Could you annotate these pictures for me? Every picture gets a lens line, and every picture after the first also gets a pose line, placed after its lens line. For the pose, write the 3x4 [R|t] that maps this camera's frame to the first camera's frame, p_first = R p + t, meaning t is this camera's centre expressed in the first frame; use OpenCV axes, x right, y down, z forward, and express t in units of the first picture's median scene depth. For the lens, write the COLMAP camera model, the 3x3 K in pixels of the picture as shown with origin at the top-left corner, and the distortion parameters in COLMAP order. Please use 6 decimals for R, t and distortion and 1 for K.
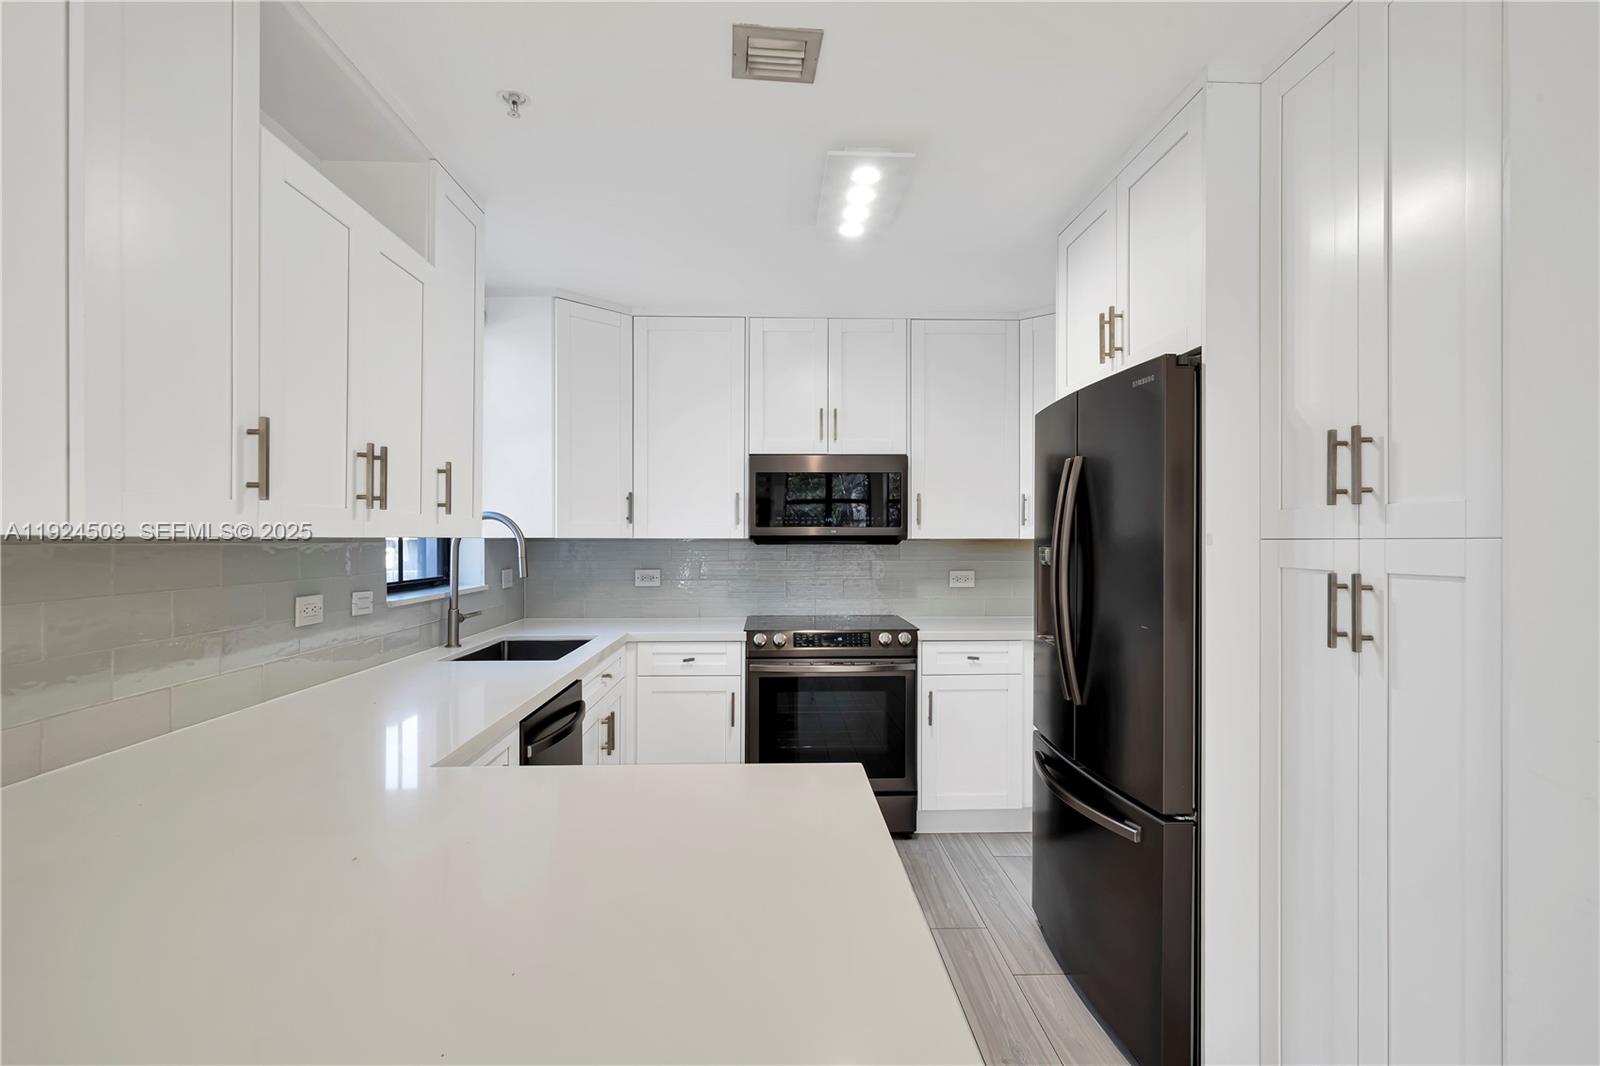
lens RADIAL K [[807.6, 0, 805.0], [0, 807.6, 550.4], [0, 0, 1]] dist [0.013916, 0.000951]
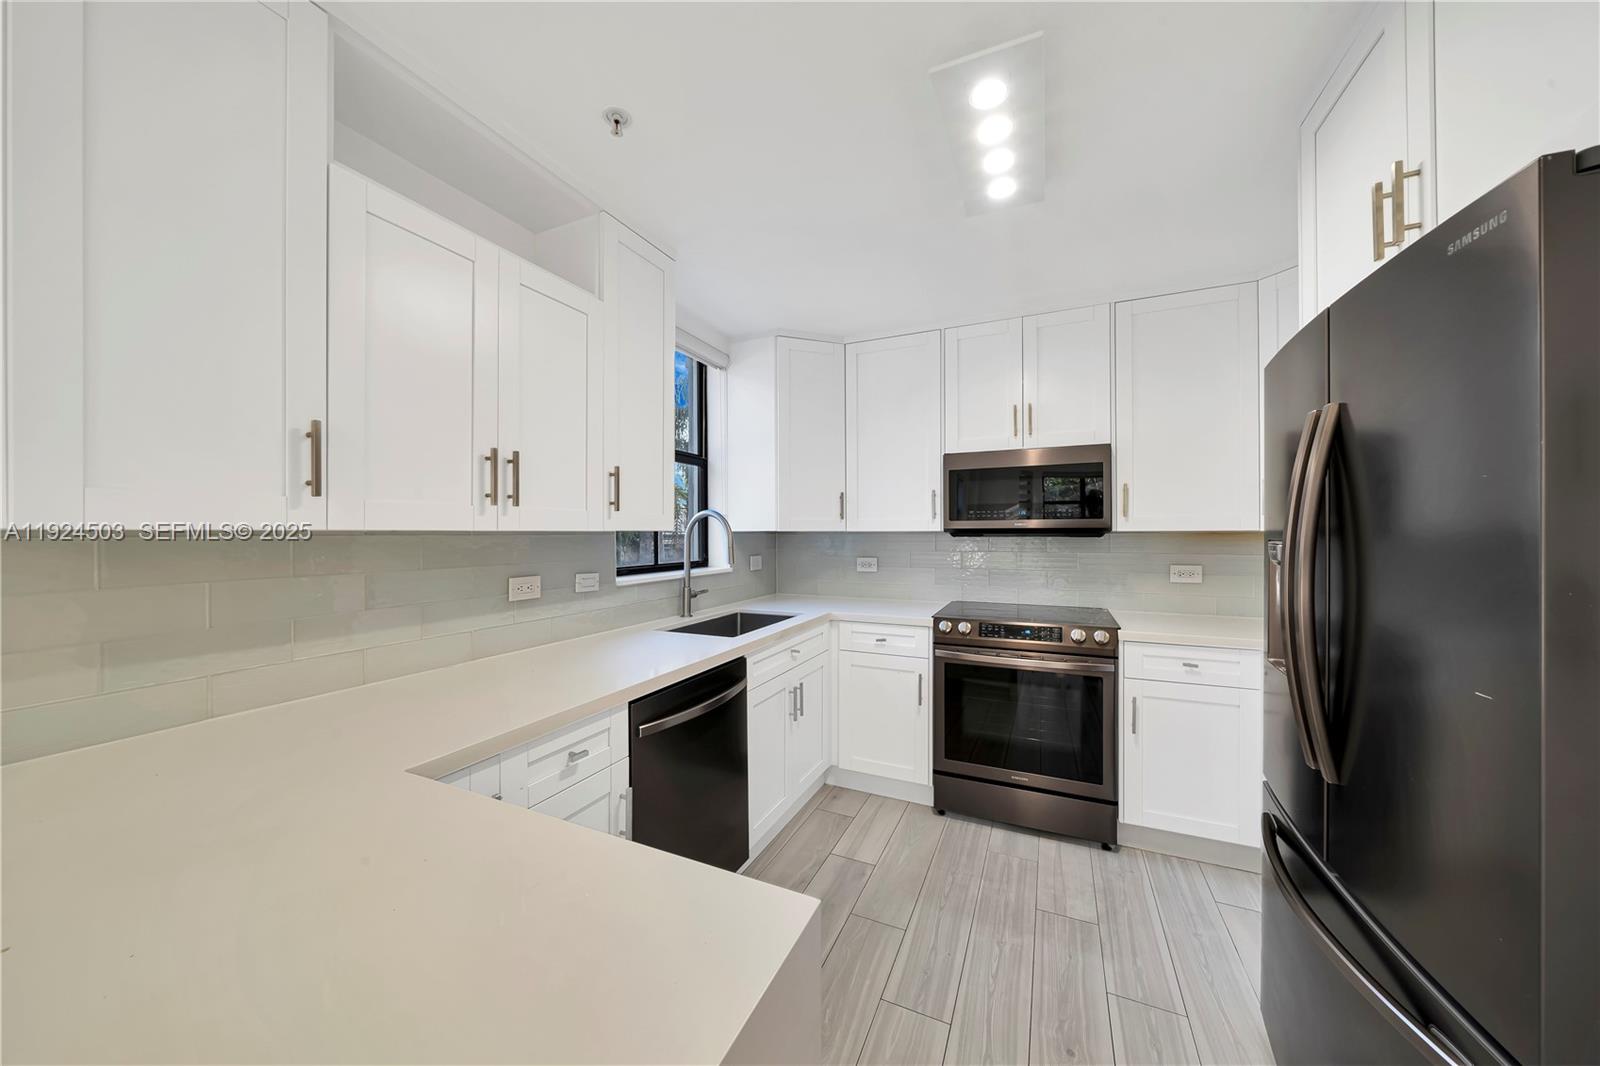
lens RADIAL K [[552.6, 0, 799.5], [0, 552.6, 534.6], [0, 0, 1]] dist [-0.004649, 0.000865]
pose [[0.889657, -0.000776, -0.456628, 0.104354], [-0.004070, 0.999945, -0.009631, -0.002514], [0.456611, 0.010427, 0.889605, 0.267756]]
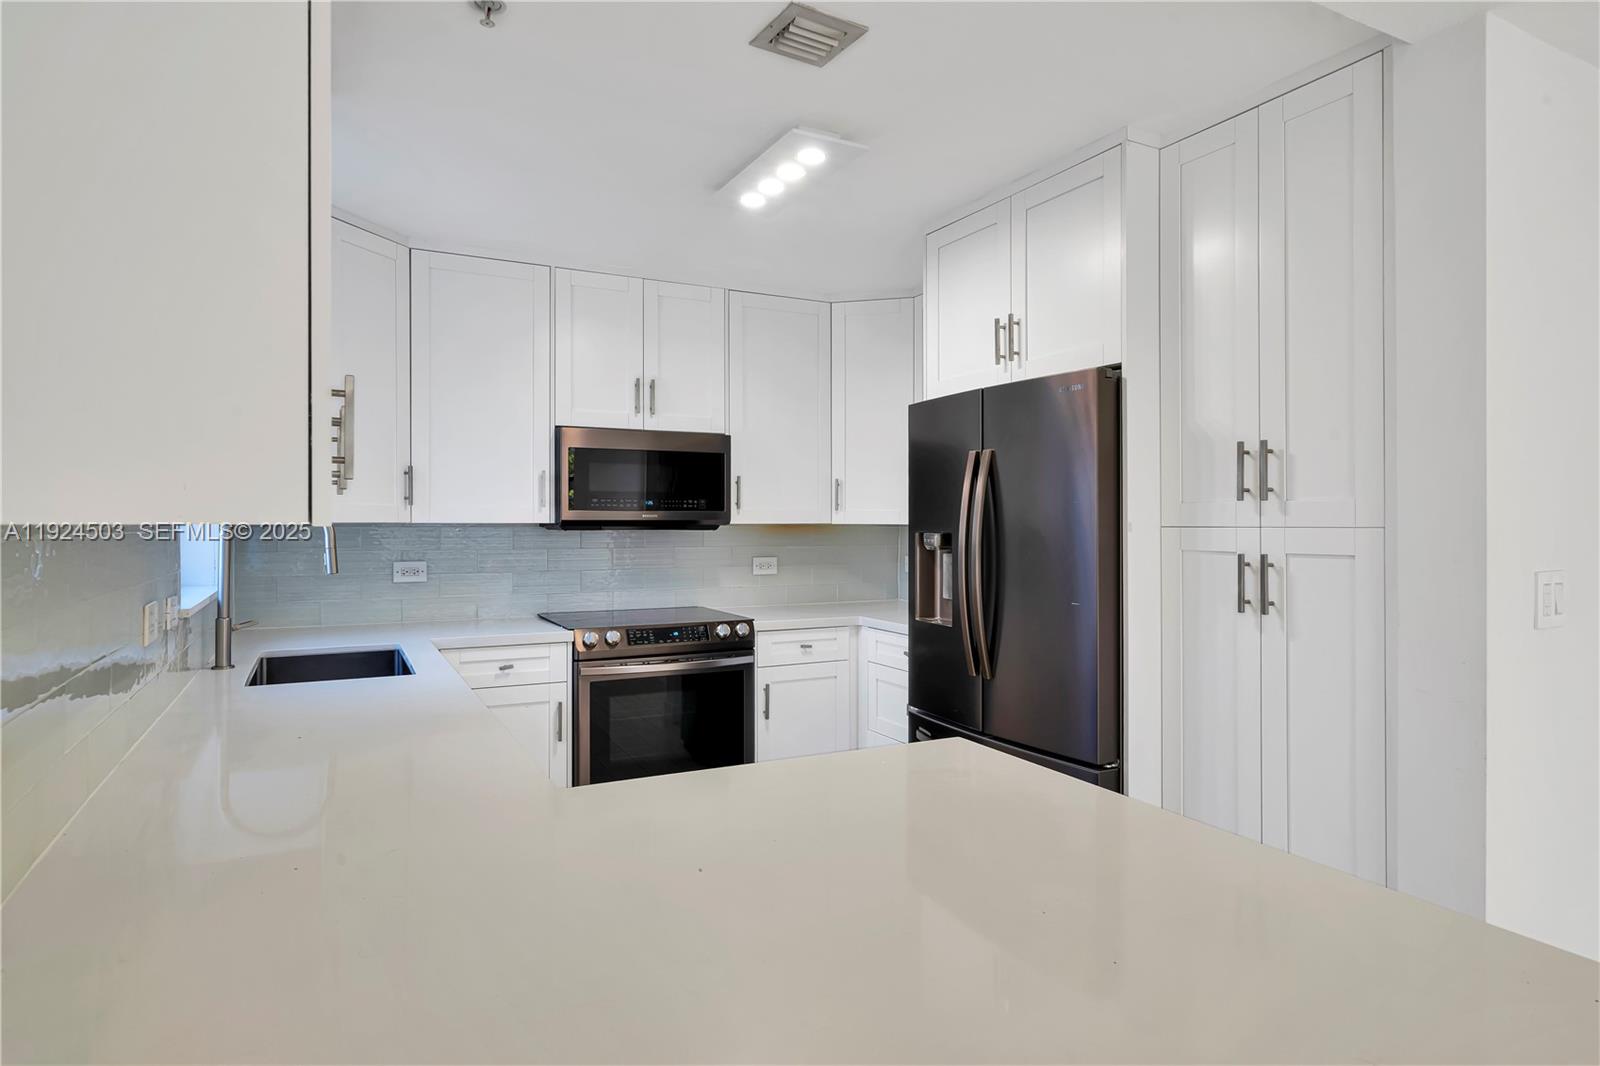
lens RADIAL K [[925.7, 0, 808.5], [0, 925.7, 537.4], [0, 0, 1]] dist [0.015987, -0.000668]
pose [[0.901934, -0.005946, 0.431832, -0.275185], [0.004339, 0.999980, 0.004707, -0.003735], [-0.431852, -0.002371, 0.901942, -0.009802]]
